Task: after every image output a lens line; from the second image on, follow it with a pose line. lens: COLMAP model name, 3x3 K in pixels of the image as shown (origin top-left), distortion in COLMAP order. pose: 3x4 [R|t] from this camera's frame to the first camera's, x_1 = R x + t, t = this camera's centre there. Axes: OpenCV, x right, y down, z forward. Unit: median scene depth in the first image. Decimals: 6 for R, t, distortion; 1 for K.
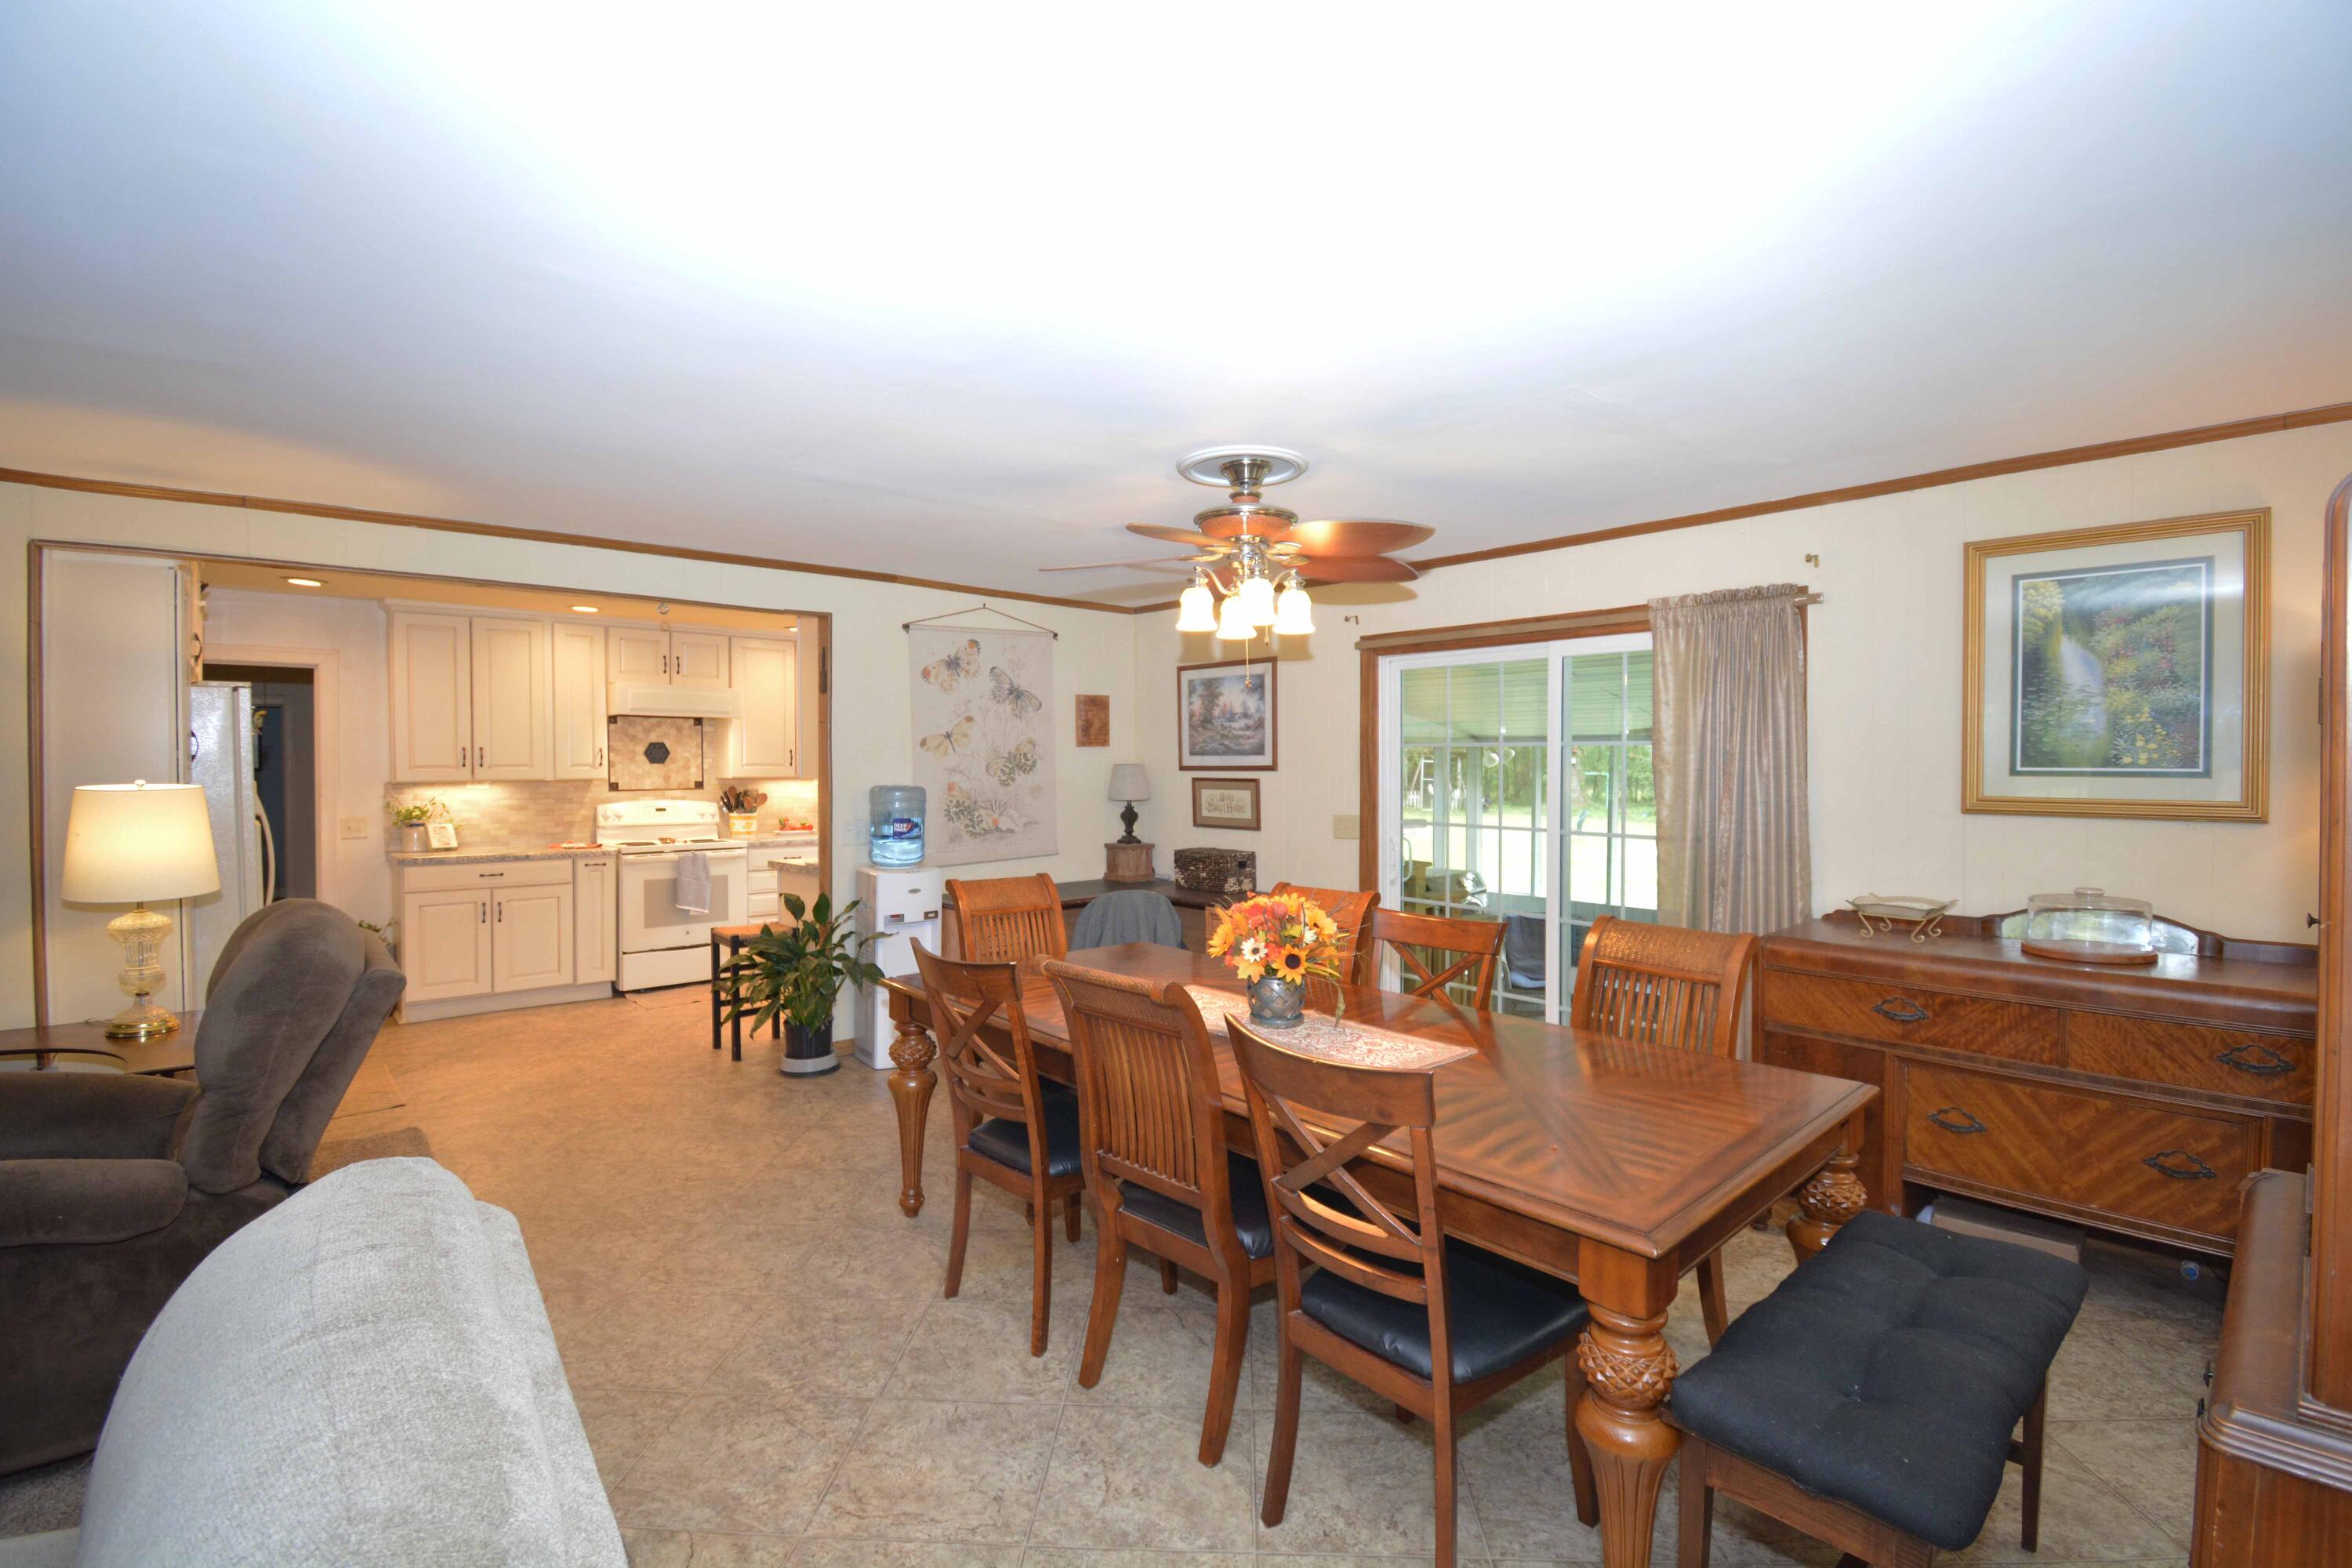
lens RADIAL K [[1037.8, 0, 1176.0], [0, 1037.8, 784.0], [0, 0, 1]] dist [0.000352, 0.000050]
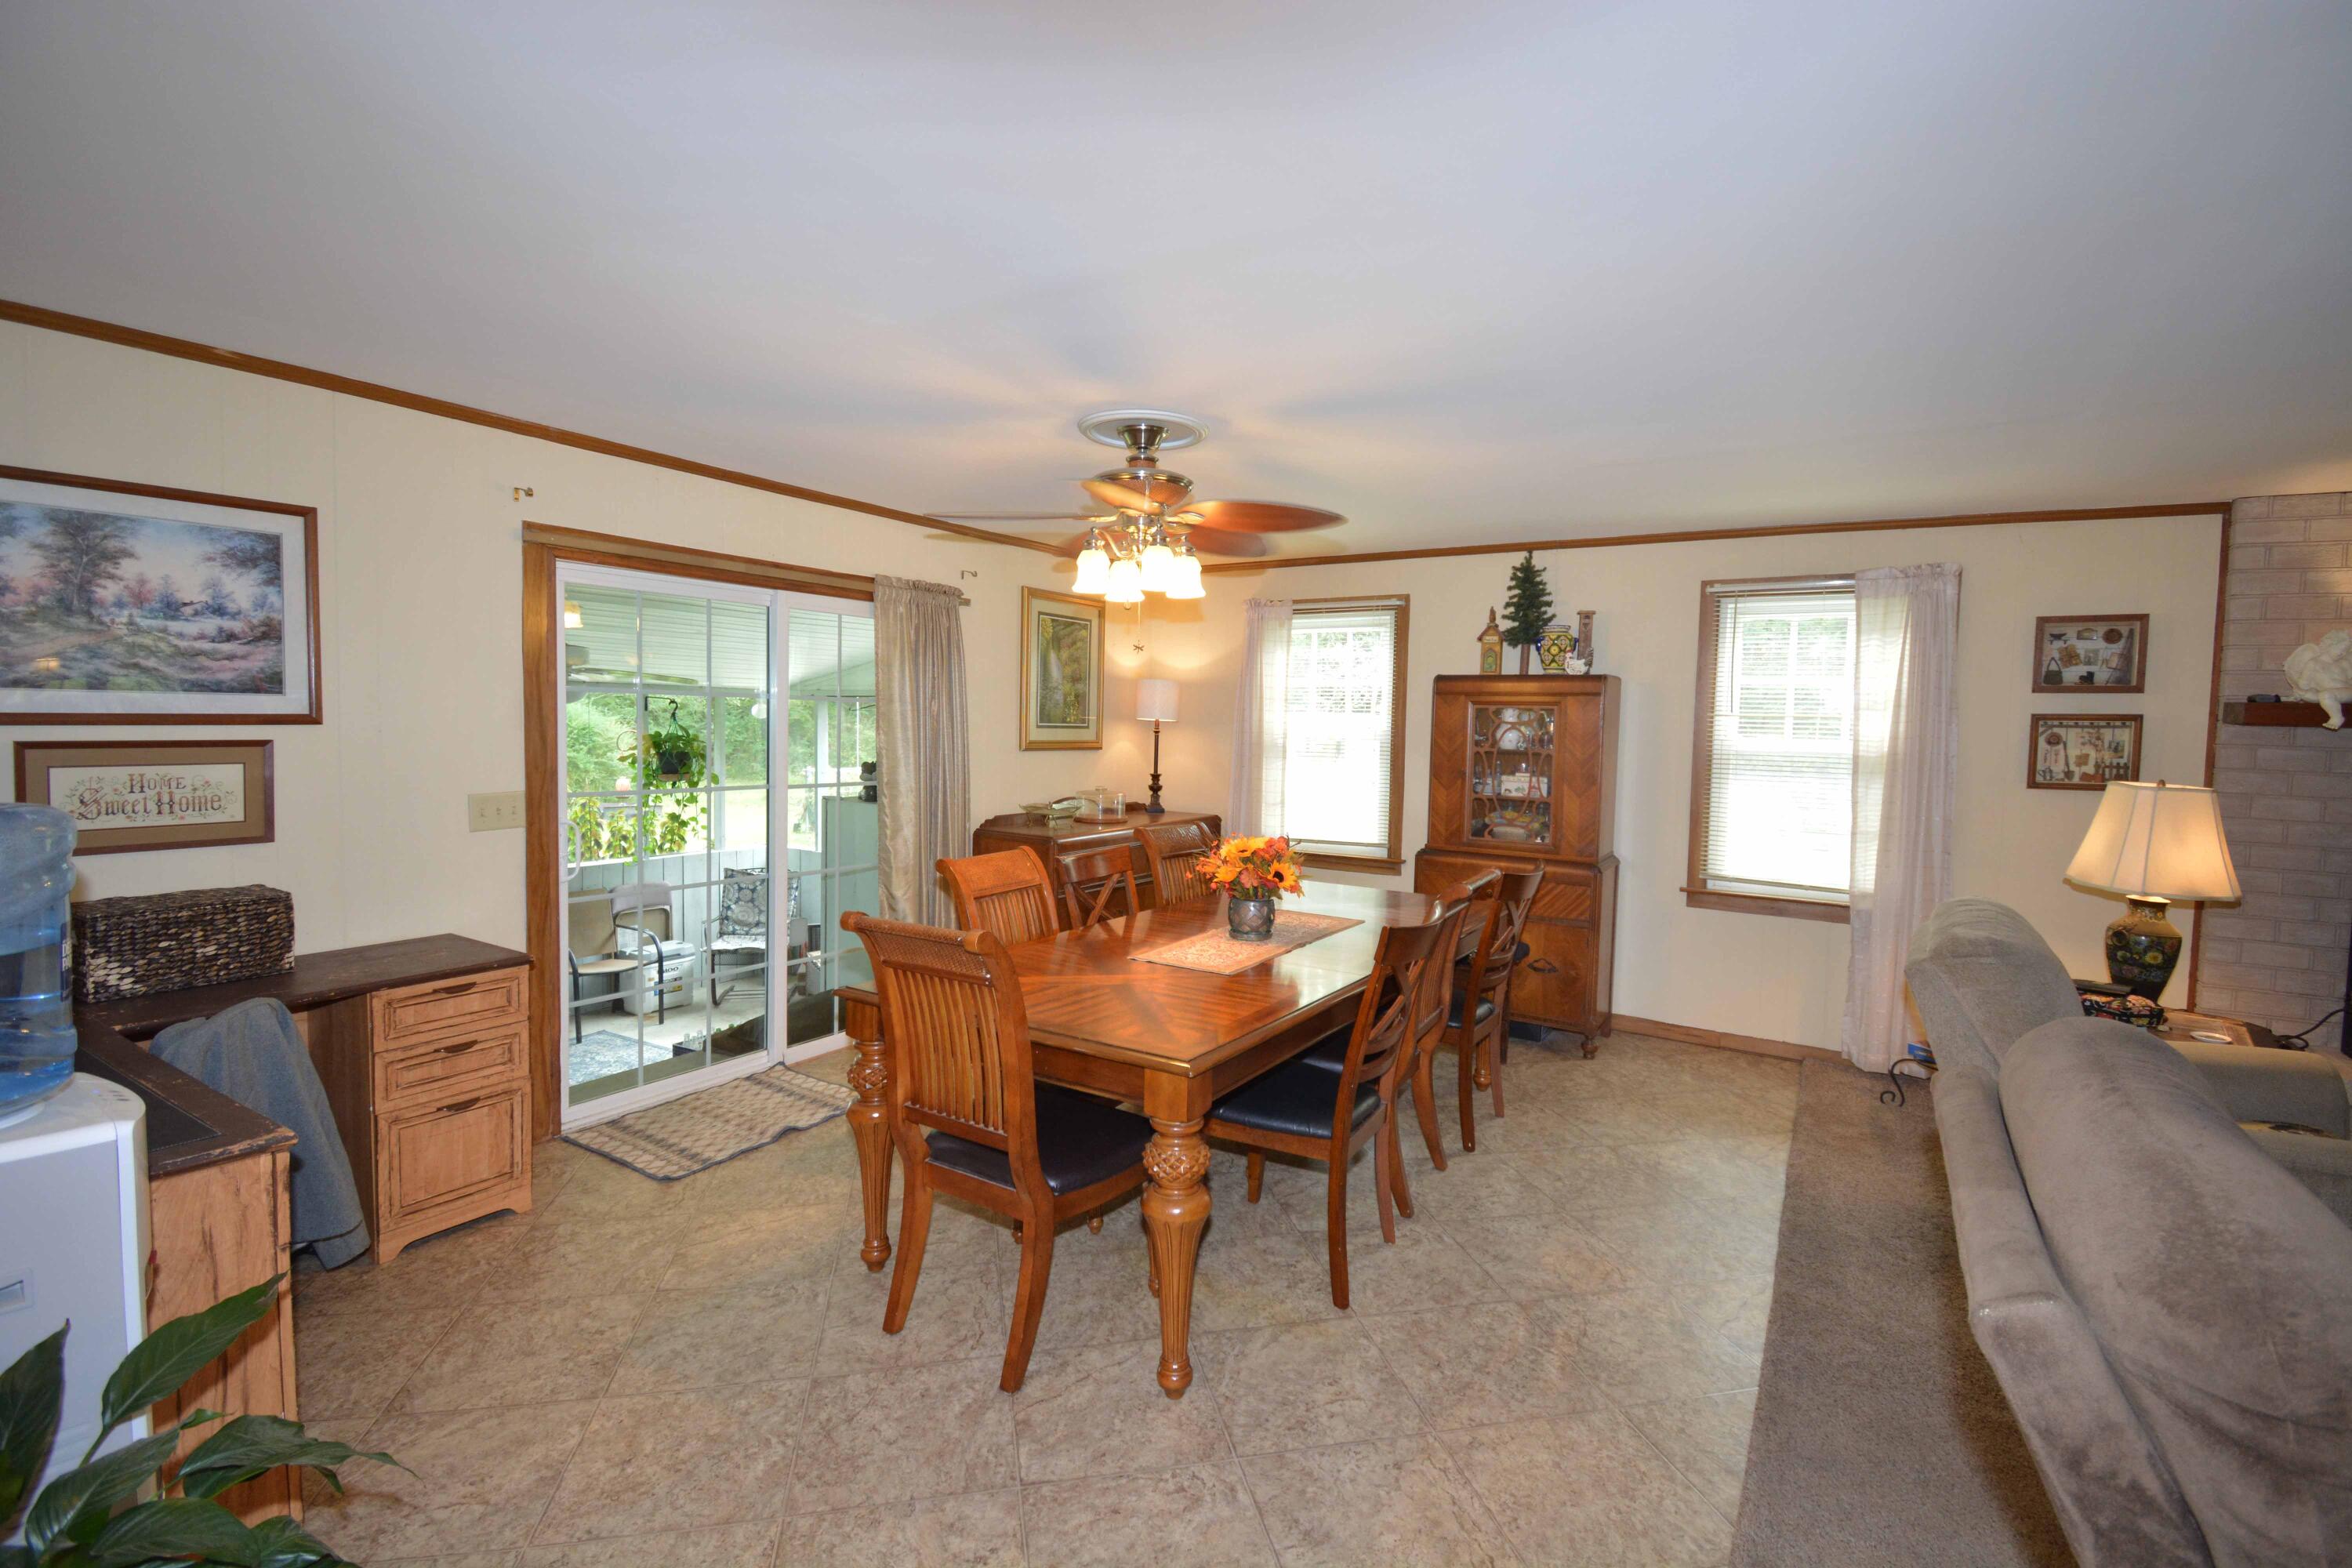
lens RADIAL K [[1061.2, 0, 1176.0], [0, 1061.2, 784.0], [0, 0, 1]] dist [-0.001714, -0.000321]
pose [[-0.269505, -0.064537, 0.960834, -0.587972], [-0.001398, 0.997777, 0.066626, -0.020447], [-0.962998, 0.016613, -0.268996, 0.772079]]
